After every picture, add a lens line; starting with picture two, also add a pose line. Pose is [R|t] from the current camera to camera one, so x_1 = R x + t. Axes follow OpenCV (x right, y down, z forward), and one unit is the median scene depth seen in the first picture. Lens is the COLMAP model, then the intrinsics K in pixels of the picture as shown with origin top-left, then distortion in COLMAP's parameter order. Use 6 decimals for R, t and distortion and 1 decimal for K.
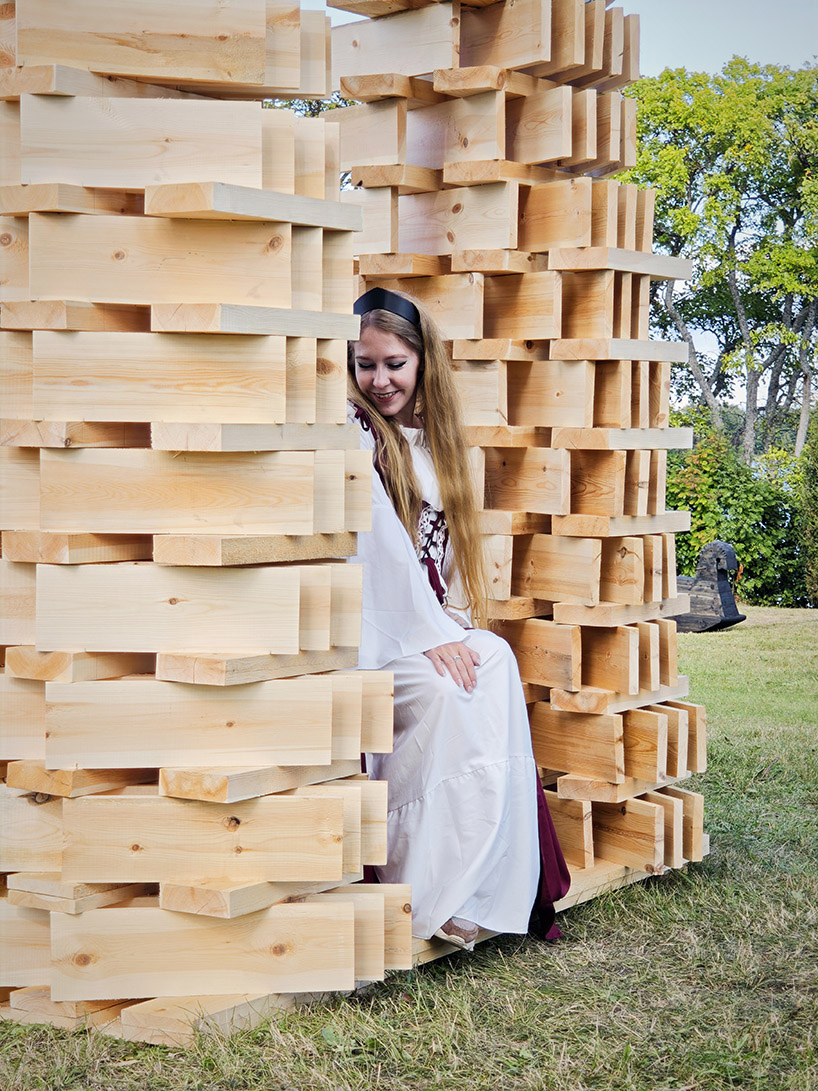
lens RADIAL K [[2285.3, 0, 409.0], [0, 2285.3, 545.5], [0, 0, 1]] dist [-0.023798, -0.047873]
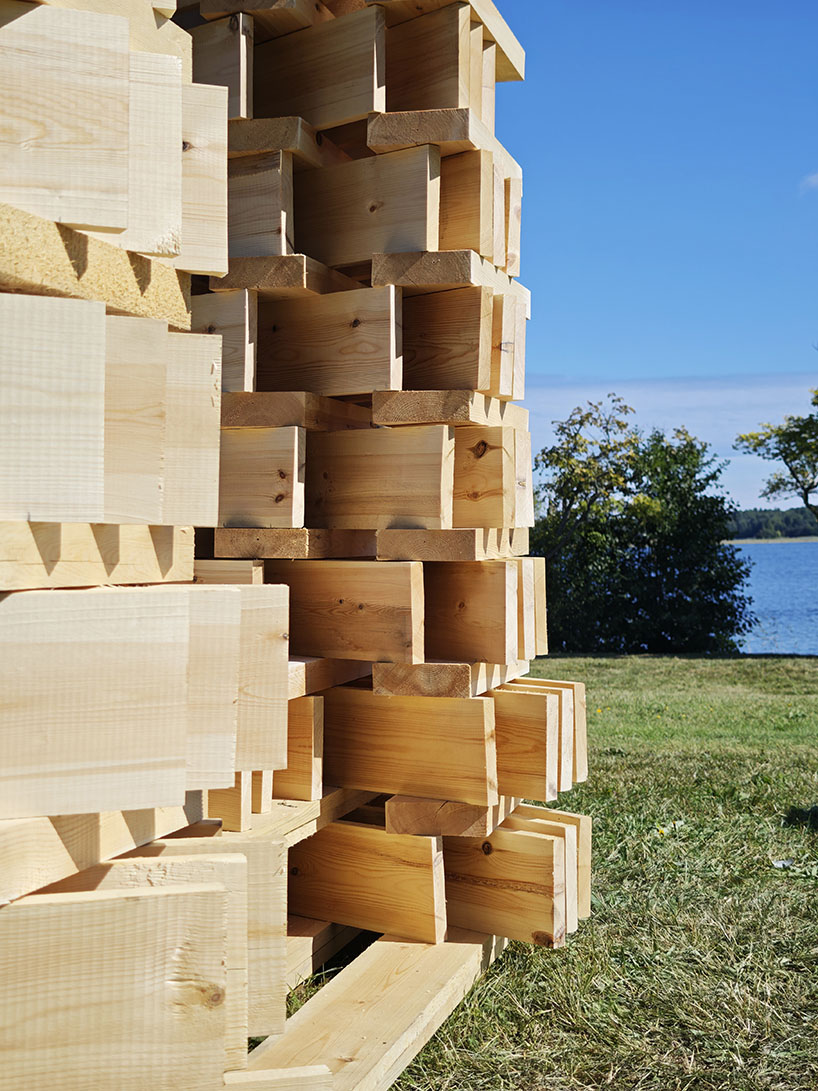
lens RADIAL K [[1628.8, 0, 409.0], [0, 1628.8, 545.5], [0, 0, 1]] dist [0.049465, 0.027369]
pose [[0.956804, -0.015135, 0.290339, -0.061382], [0.029637, 0.998519, -0.045616, 0.050989], [-0.289219, 0.052250, 0.955836, 0.560956]]
